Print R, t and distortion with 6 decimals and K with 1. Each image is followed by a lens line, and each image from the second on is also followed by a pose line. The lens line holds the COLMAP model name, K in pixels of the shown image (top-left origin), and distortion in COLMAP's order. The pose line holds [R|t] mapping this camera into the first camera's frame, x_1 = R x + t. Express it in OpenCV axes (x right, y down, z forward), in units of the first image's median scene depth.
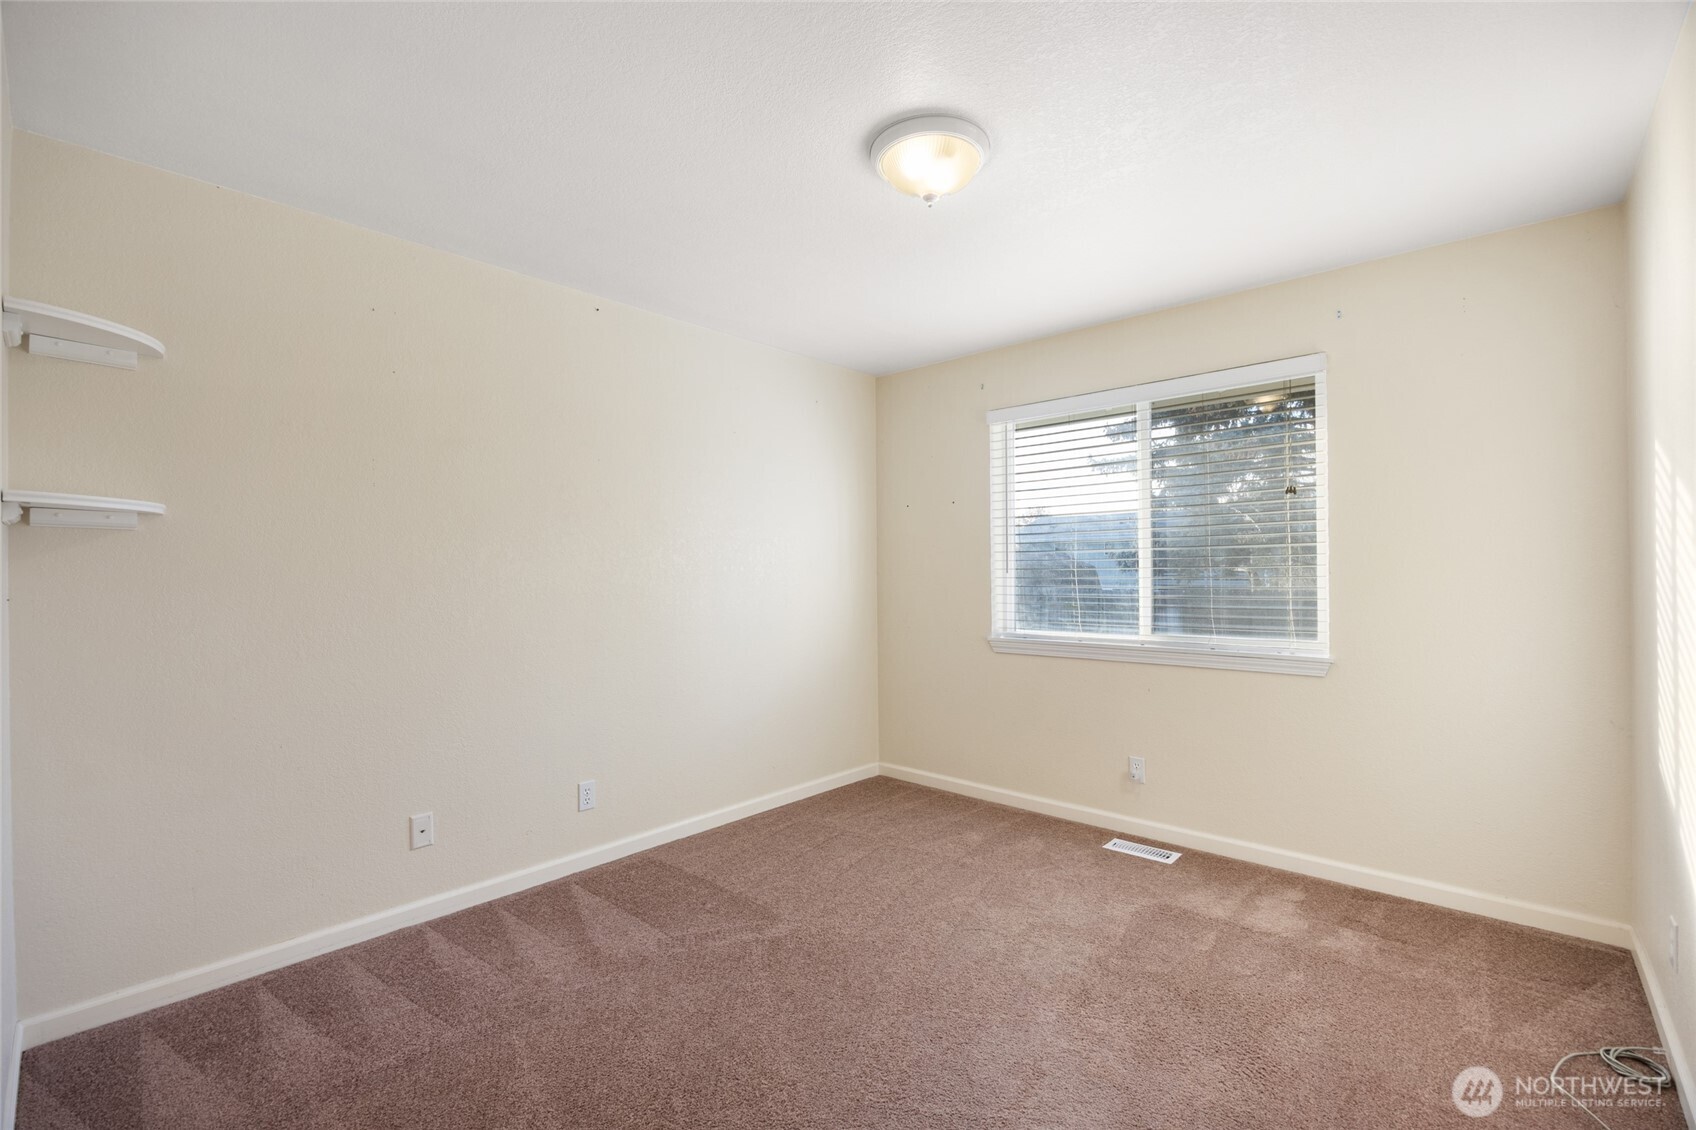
lens RADIAL K [[740.1, 0, 848.2], [0, 740.1, 563.5], [0, 0, 1]] dist [-0.003112, -0.000804]
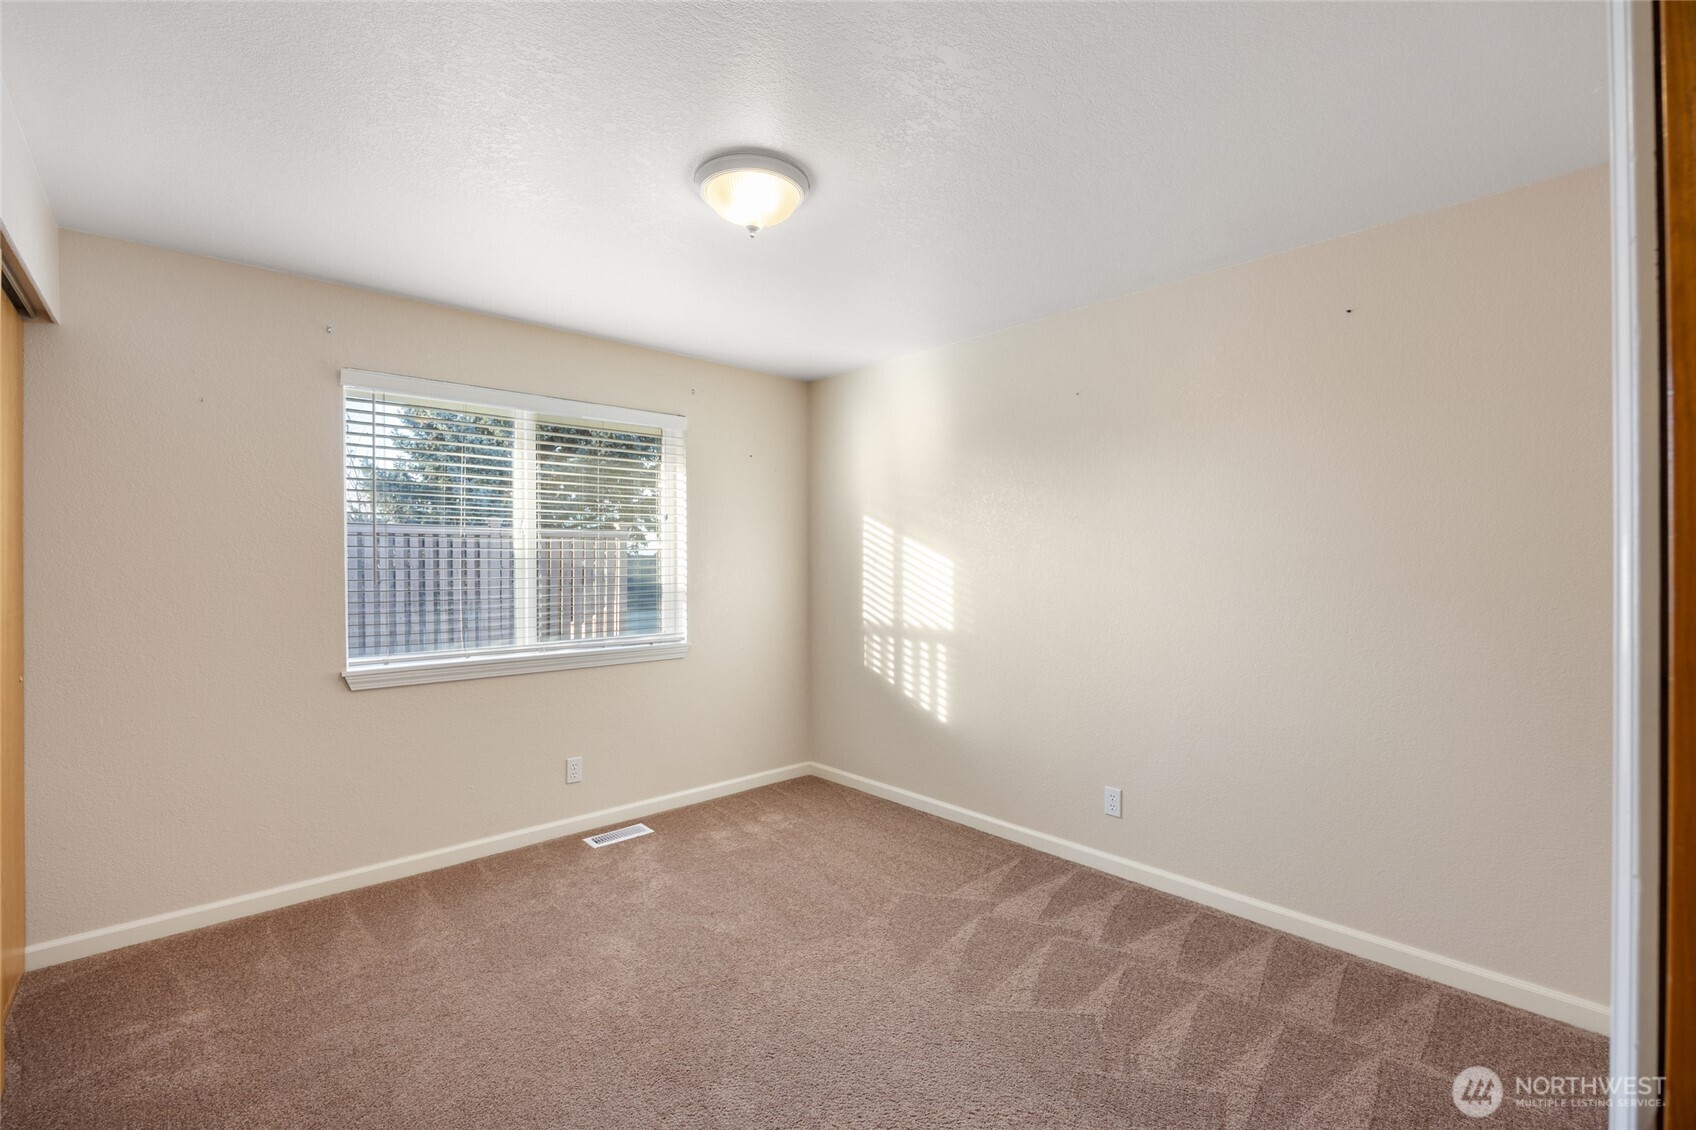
lens RADIAL K [[740.1, 0, 848.8], [0, 740.1, 566.8], [0, 0, 1]] dist [-0.003112, -0.000804]
pose [[0.098226, 0.004868, 0.995152, -0.633221], [0.001397, 0.999986, -0.005030, -0.004050], [-0.995163, 0.001884, 0.098218, 0.528052]]
